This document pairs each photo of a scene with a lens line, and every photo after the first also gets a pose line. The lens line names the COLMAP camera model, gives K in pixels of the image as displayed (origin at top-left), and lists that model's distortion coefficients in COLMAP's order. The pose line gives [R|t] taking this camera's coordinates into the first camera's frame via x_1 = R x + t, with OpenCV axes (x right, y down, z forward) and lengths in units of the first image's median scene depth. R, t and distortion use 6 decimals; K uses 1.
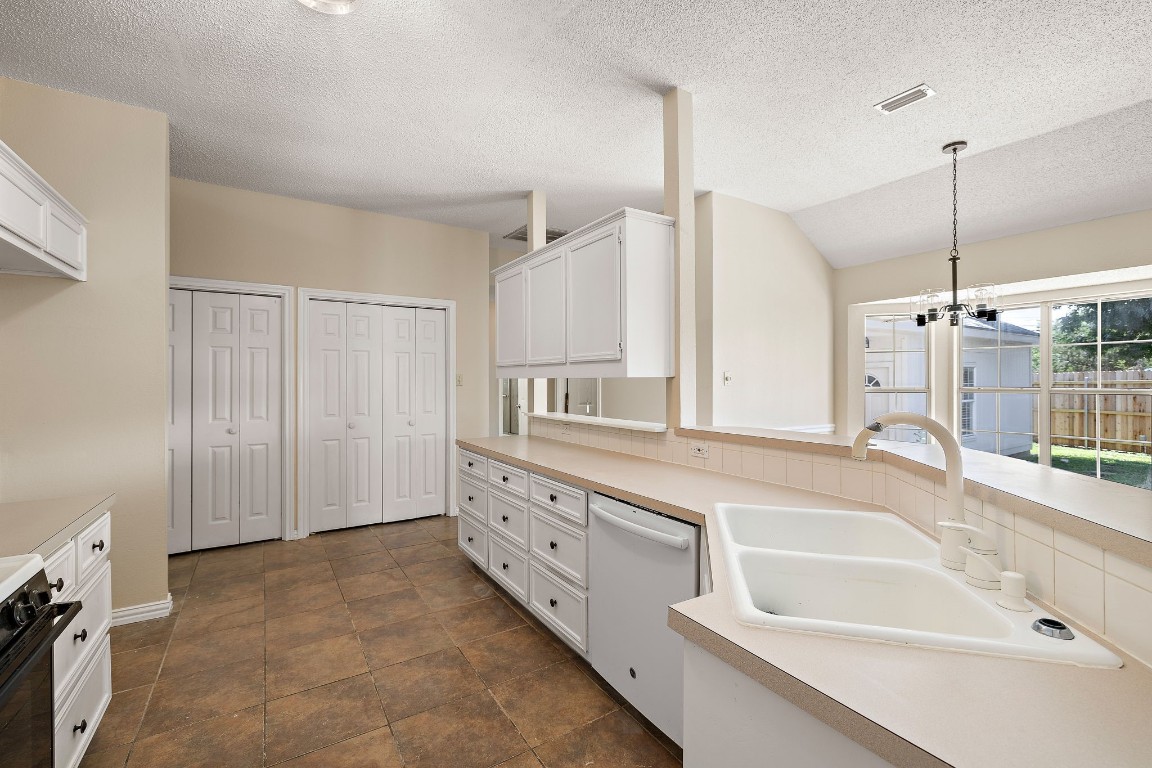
lens RADIAL K [[485.1, 0, 573.5], [0, 485.1, 383.3], [0, 0, 1]] dist [0.002095, 0.000021]
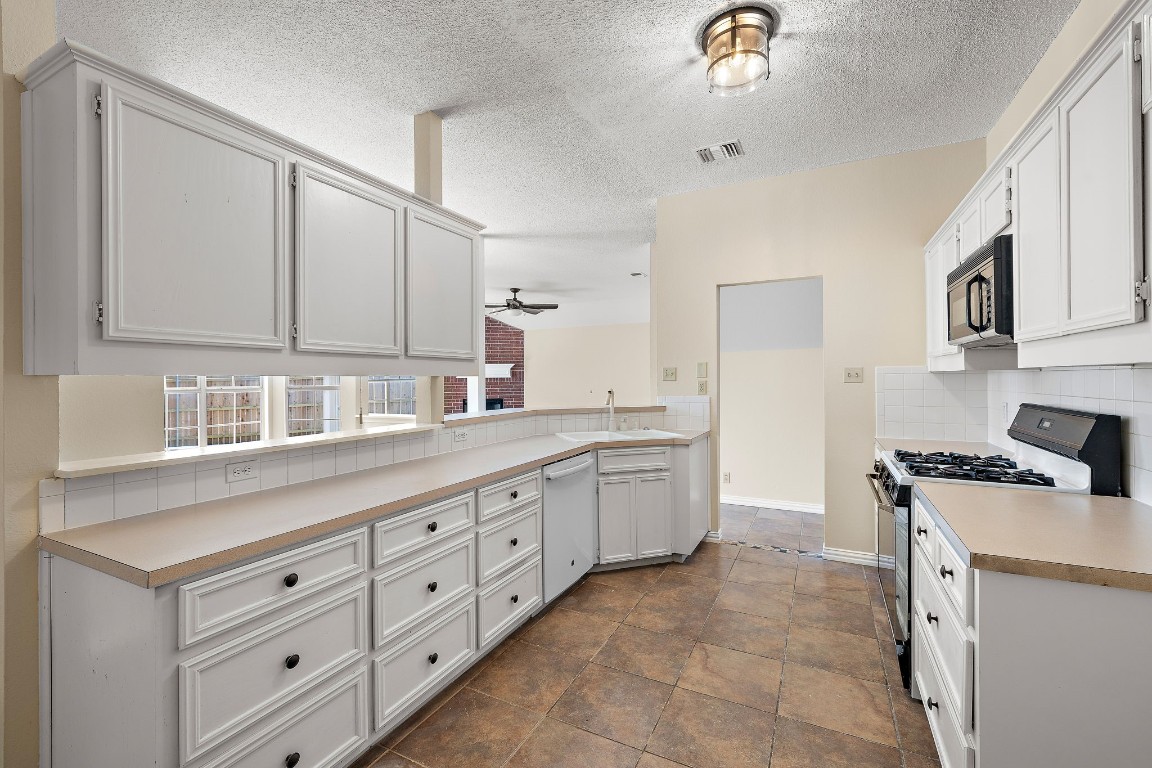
lens RADIAL K [[485.1, 0, 573.5], [0, 485.1, 383.3], [0, 0, 1]] dist [0.002095, 0.000021]
pose [[-0.503456, -0.003483, 0.864014, -1.065176], [0.011211, 0.999881, 0.010563, -0.005792], [-0.863948, 0.015005, -0.503358, 1.525758]]
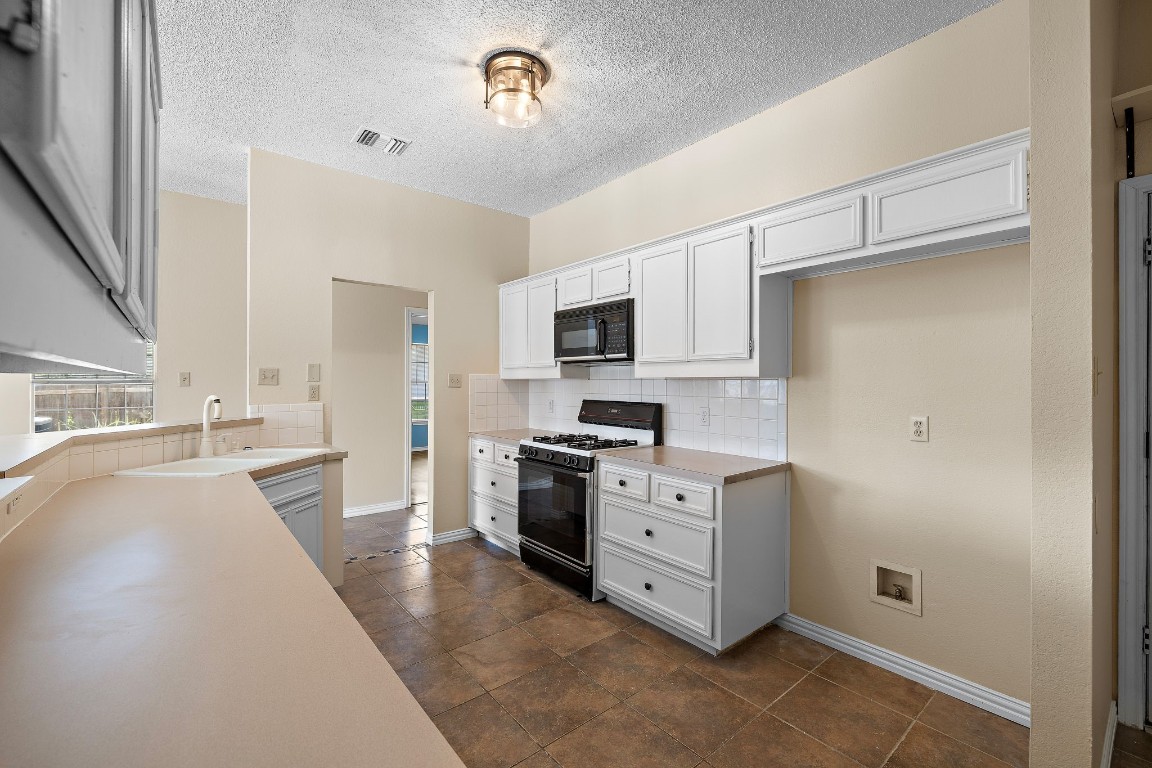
lens RADIAL K [[485.4, 0, 573.0], [0, 485.4, 386.6], [0, 0, 1]] dist [0.001818, 0.000179]
pose [[-0.993752, -0.000450, -0.111609, -0.391965], [-0.001919, 0.999913, 0.013058, -0.007630], [0.111594, 0.013190, -0.993666, 1.840531]]
